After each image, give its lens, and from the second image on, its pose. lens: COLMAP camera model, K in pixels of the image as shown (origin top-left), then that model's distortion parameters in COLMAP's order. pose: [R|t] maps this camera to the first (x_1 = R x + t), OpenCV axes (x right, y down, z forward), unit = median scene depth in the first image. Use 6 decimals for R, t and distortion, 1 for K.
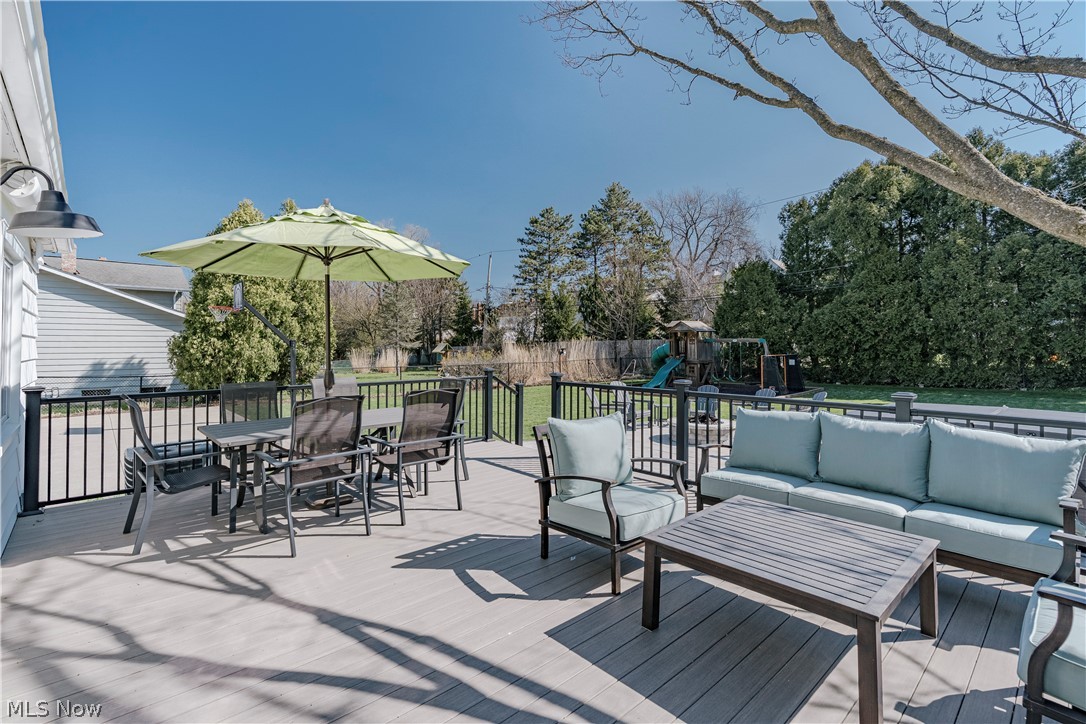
lens RADIAL K [[498.8, 0, 542.9], [0, 498.8, 340.4], [0, 0, 1]] dist [0.000936, 0.000108]
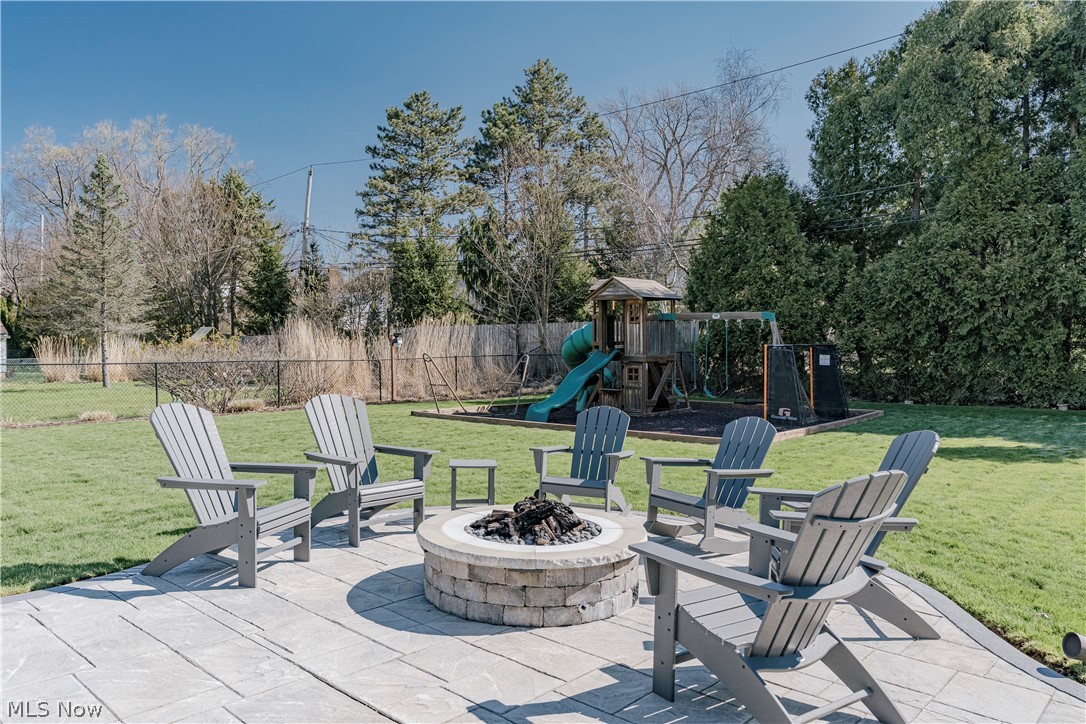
lens RADIAL K [[740.8, 0, 542.3], [0, 740.8, 362.8], [0, 0, 1]] dist [0.003987, -0.000172]
pose [[0.994947, 0.006473, 0.100194, 0.109425], [-0.009873, 0.999391, 0.033481, 0.018736], [-0.099916, -0.034301, 0.994404, 0.221430]]
